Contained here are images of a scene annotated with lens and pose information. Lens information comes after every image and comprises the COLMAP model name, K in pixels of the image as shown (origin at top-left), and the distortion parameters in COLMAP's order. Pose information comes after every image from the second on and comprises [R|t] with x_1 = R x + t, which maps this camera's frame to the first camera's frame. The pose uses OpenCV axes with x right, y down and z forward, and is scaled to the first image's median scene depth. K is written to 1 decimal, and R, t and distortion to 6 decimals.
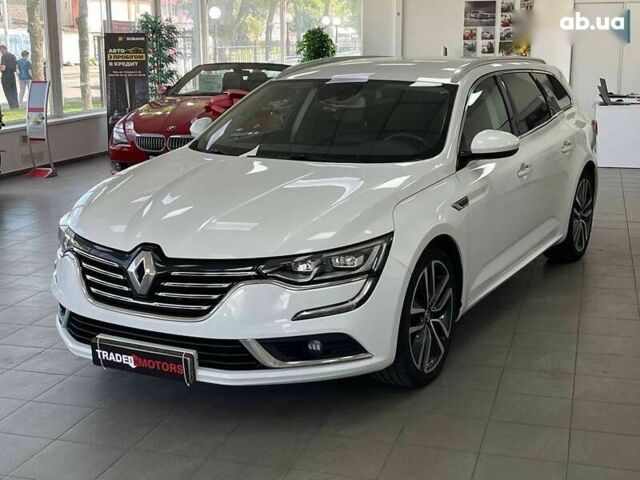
lens RADIAL K [[1017.5, 0, 320.0], [0, 1017.5, 240.0], [0, 0, 1]] dist [0.072209, -0.021515]
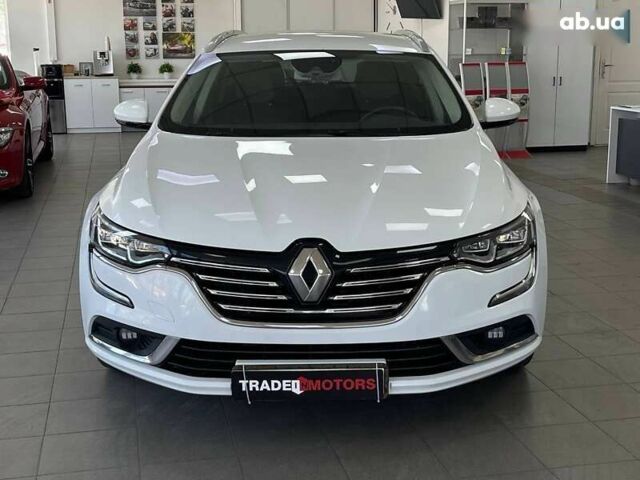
lens RADIAL K [[1017.5, 0, 320.0], [0, 1017.5, 240.0], [0, 0, 1]] dist [0.072209, -0.021515]
pose [[0.860169, -0.097000, 0.500700, -0.529793], [0.101002, 0.994701, 0.019187, -0.009536], [-0.499908, 0.034068, 0.865408, 0.271309]]
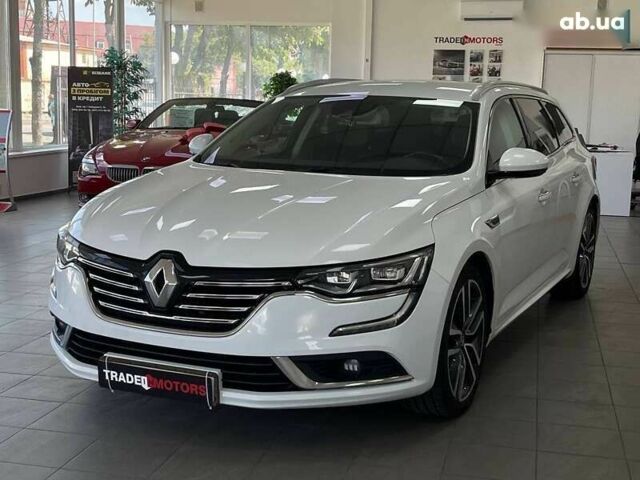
lens RADIAL K [[1017.5, 0, 320.0], [0, 1017.5, 240.0], [0, 0, 1]] dist [0.072209, -0.021515]
pose [[0.997432, 0.020290, 0.068681, -0.089703], [-0.015865, 0.997800, -0.064375, 0.046500], [-0.069836, 0.063120, 0.995559, 0.081451]]
